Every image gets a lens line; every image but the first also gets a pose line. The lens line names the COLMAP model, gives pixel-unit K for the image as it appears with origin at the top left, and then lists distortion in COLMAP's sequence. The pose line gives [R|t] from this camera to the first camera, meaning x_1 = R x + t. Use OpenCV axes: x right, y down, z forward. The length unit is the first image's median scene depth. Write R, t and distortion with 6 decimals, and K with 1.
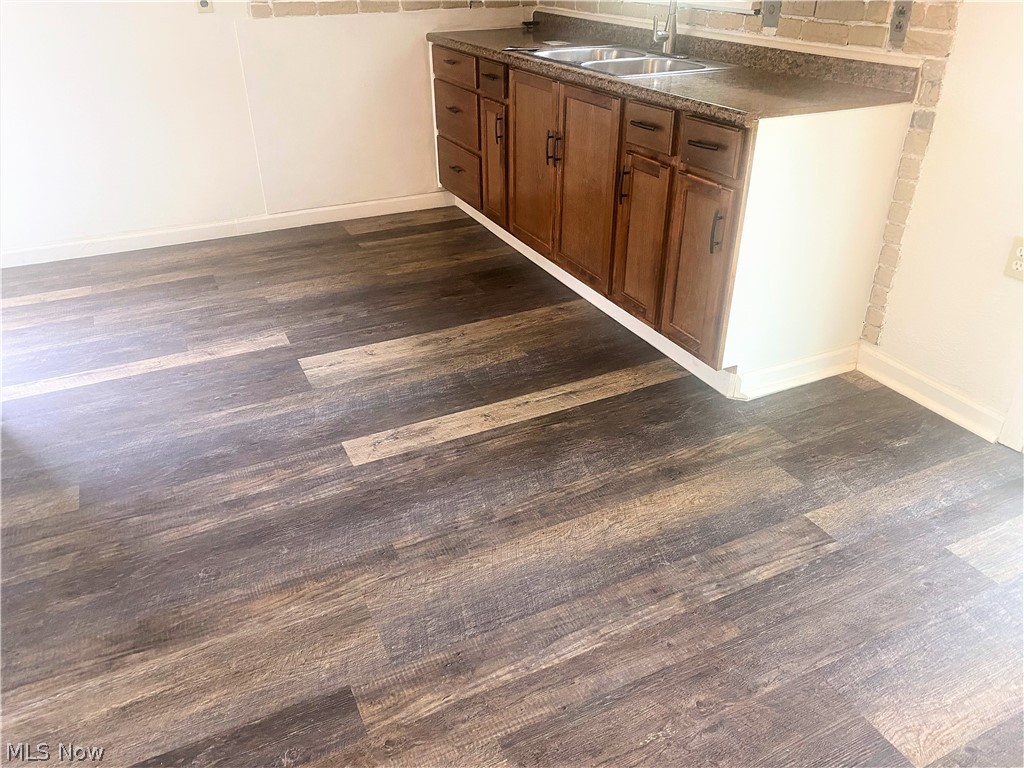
lens RADIAL K [[779.0, 0, 512.0], [0, 779.0, 384.0], [0, 0, 1]] dist [0.045214, -0.053311]
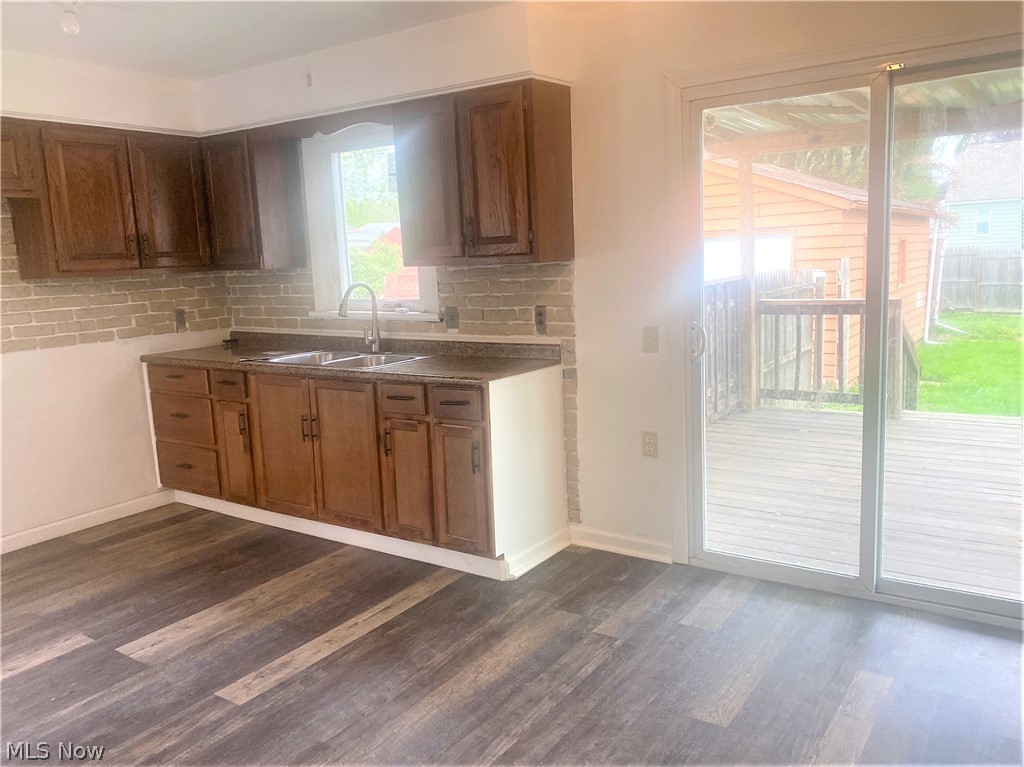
lens RADIAL K [[779.0, 0, 512.0], [0, 779.0, 383.5], [0, 0, 1]] dist [0.045214, -0.053311]
pose [[0.874983, -0.108681, 0.471798, -0.292600], [0.268741, 0.919597, -0.286566, 0.092540], [-0.402719, 0.377532, 0.833839, -0.233875]]
